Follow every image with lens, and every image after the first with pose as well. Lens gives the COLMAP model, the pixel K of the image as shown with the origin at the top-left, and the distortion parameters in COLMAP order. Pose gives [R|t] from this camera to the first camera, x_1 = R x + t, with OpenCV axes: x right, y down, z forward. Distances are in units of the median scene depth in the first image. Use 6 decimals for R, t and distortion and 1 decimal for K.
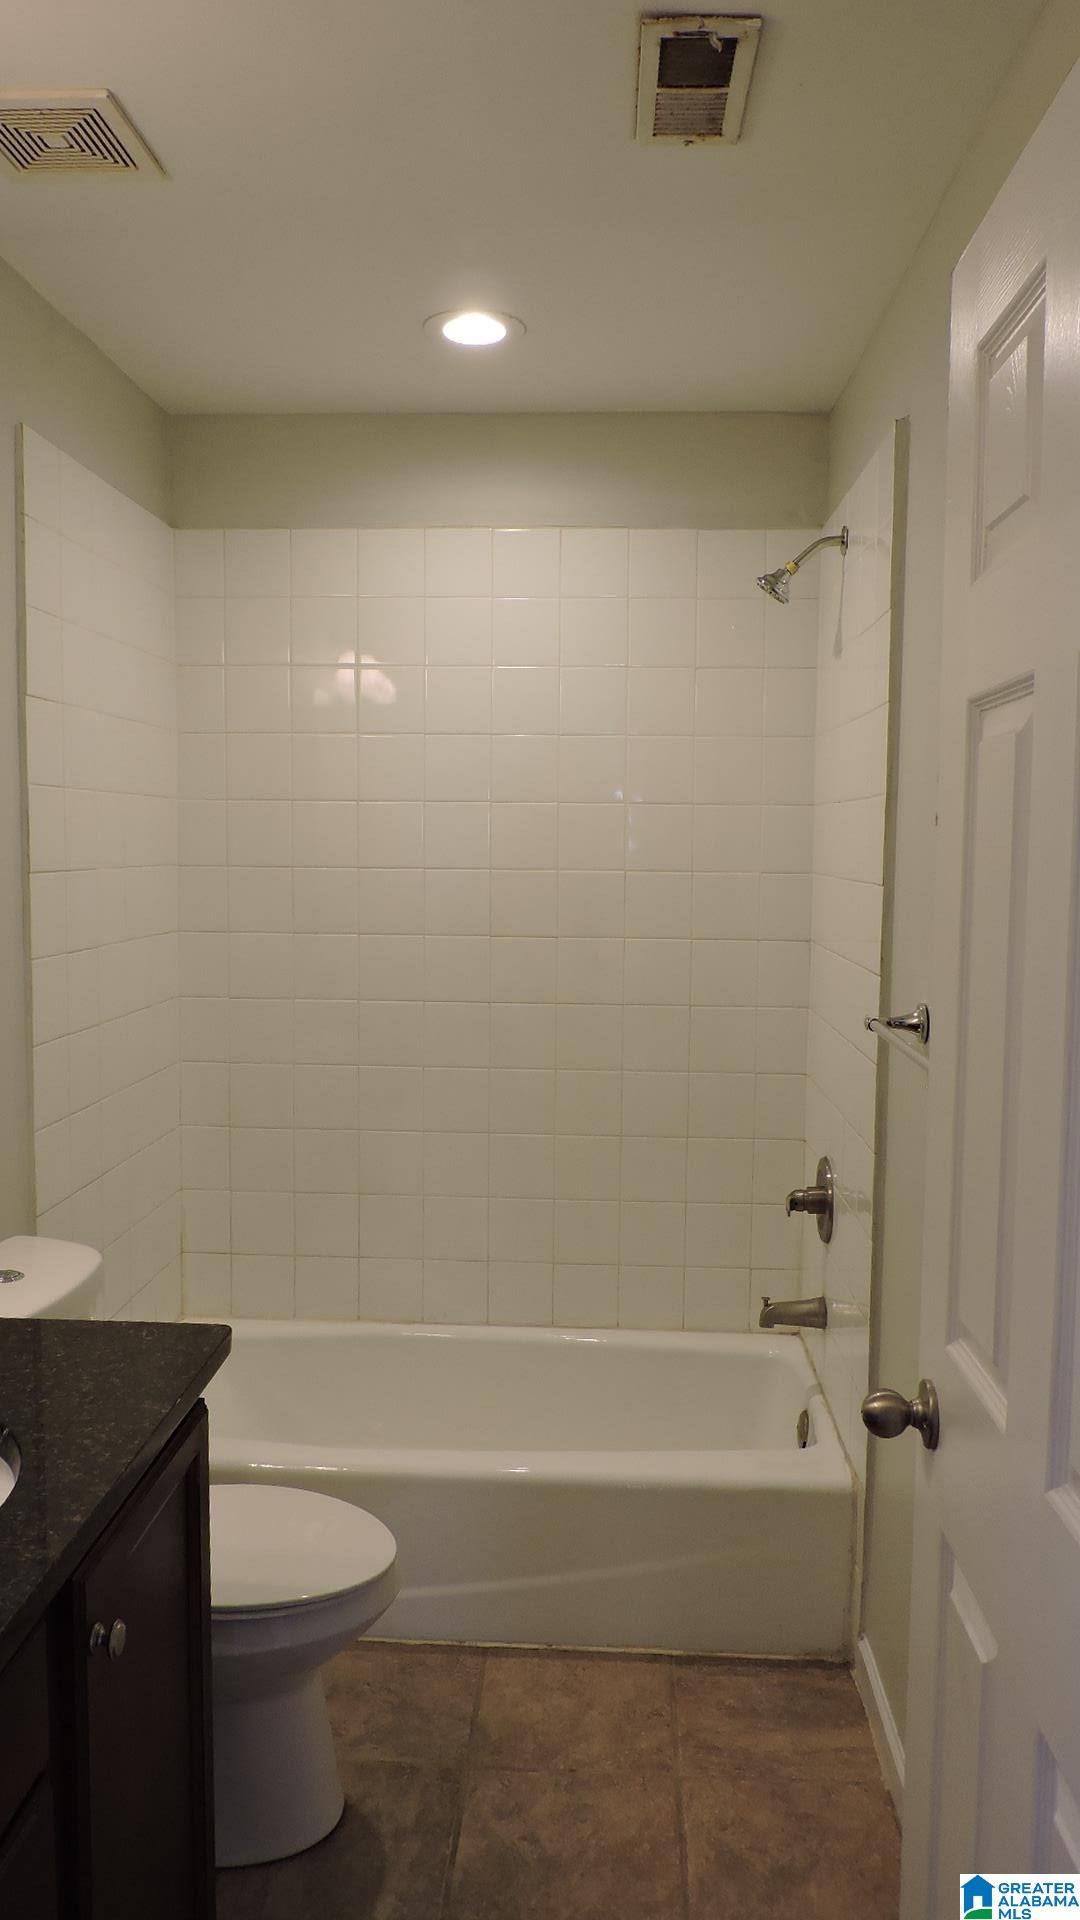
lens RADIAL K [[1383.6, 0, 542.3], [0, 1383.6, 981.7], [0, 0, 1]] dist [0.027888, 0.001415]
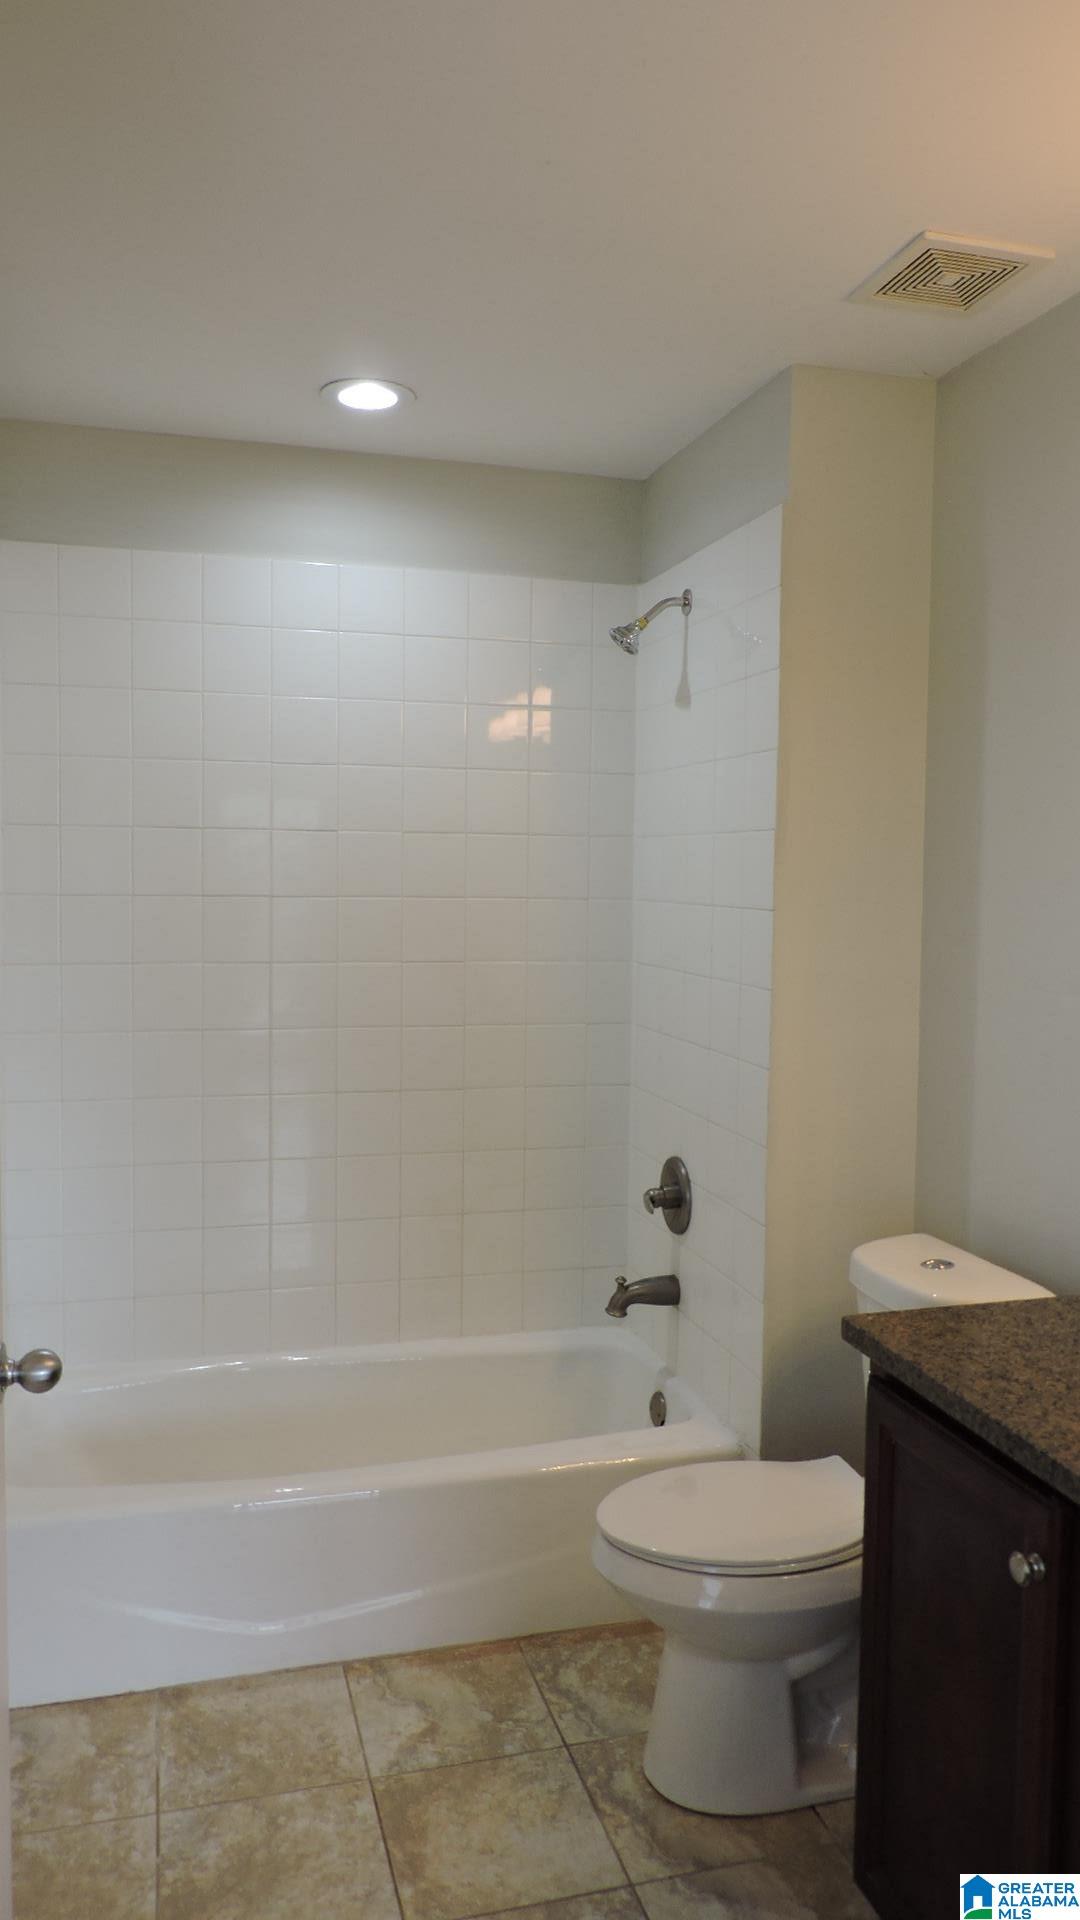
lens RADIAL K [[1371.7, 0, 540.0], [0, 1371.7, 960.0], [0, 0, 1]] dist [-0.024872, 0.004781]
pose [[0.949255, -0.013204, 0.314230, -0.235790], [0.023007, 0.999357, -0.027506, -0.001799], [-0.313664, 0.033340, 0.948948, 0.001077]]
